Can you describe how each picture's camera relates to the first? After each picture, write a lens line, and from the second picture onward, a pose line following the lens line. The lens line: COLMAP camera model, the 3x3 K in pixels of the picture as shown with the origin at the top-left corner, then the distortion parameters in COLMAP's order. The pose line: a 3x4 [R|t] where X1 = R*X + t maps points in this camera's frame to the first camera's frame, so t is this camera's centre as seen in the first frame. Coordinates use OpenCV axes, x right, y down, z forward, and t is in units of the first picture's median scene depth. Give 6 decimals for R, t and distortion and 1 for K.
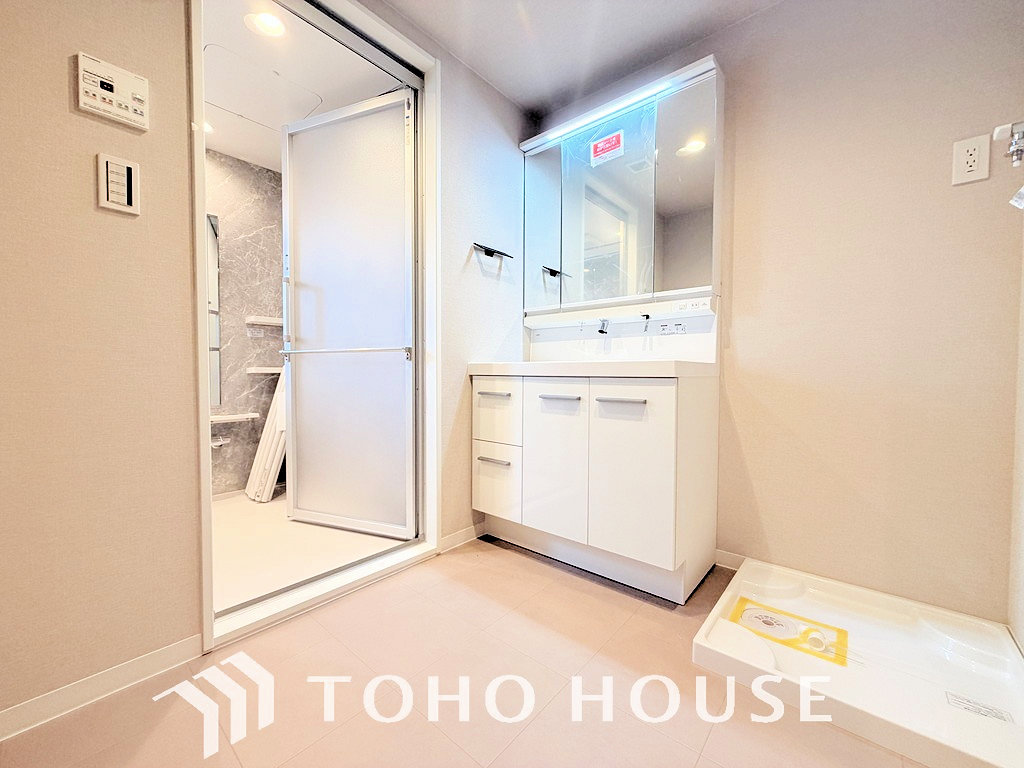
lens RADIAL K [[411.7, 0, 512.0], [0, 411.7, 384.0], [0, 0, 1]] dist [0.001241, -0.000238]
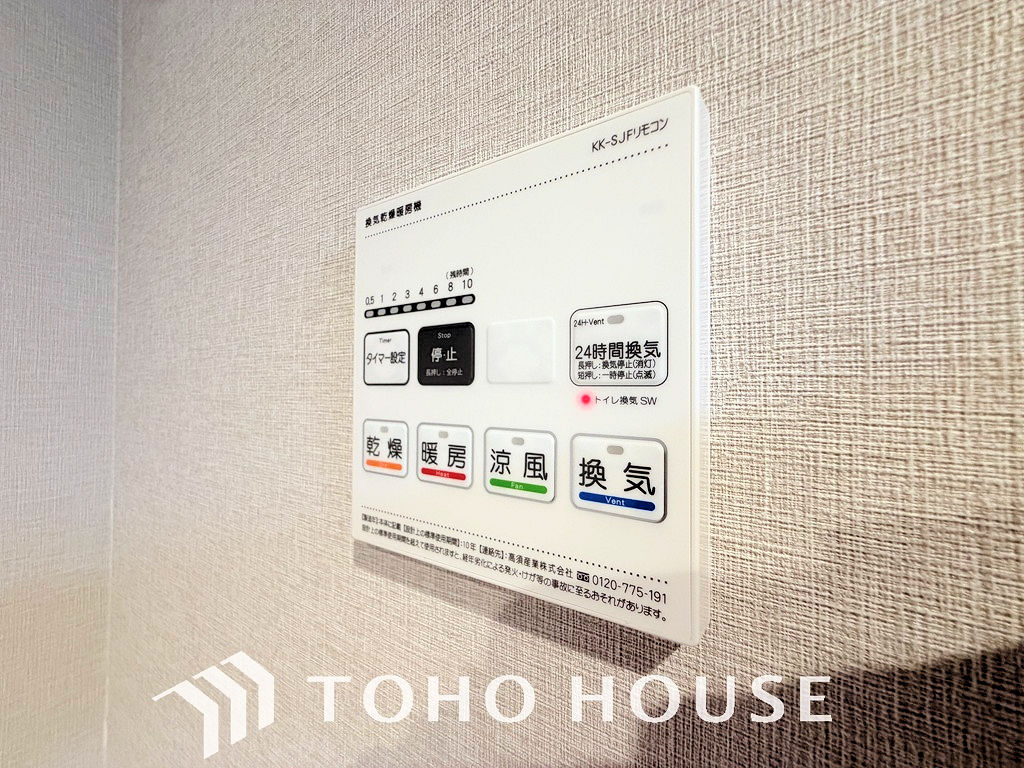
lens RADIAL K [[411.7, 0, 512.0], [0, 411.7, 384.0], [0, 0, 1]] dist [0.001241, -0.000238]
pose [[0.132276, -0.010813, -0.991154, -0.463753], [-0.032622, 0.999351, -0.015256, -0.388272], [0.990676, 0.034351, 0.131837, 0.548801]]
